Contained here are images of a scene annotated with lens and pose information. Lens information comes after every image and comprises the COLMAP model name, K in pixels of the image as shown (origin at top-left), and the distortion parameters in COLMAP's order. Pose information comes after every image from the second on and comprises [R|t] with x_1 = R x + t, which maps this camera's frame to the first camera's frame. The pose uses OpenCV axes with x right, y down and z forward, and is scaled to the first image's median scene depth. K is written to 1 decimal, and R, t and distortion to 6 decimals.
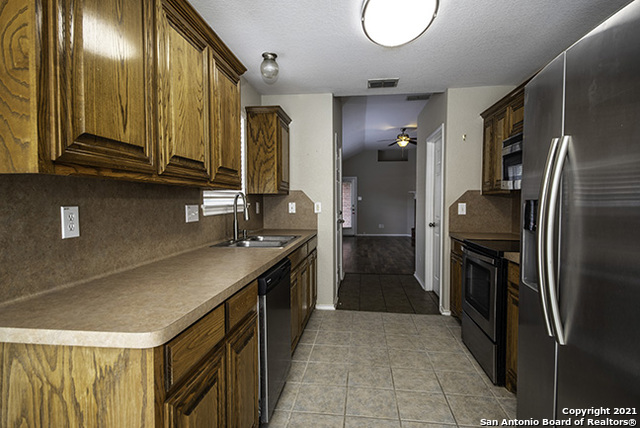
lens RADIAL K [[357.6, 0, 320.0], [0, 357.6, 214.0], [0, 0, 1]] dist [0.043616, -0.000936]
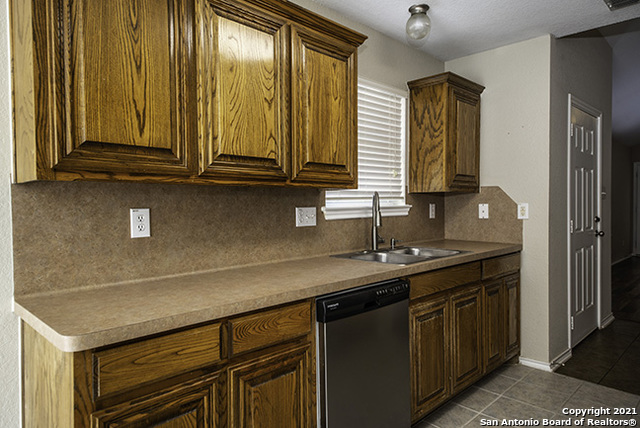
lens RADIAL K [[432.9, 0, 320.0], [0, 432.9, 214.0], [0, 0, 1]] dist [0.079807, -0.000002]
pose [[0.780516, 0.013255, -0.624995, 0.510231], [-0.017838, 0.999840, -0.001071, -0.012052], [0.624881, 0.011985, 0.780628, 0.291639]]
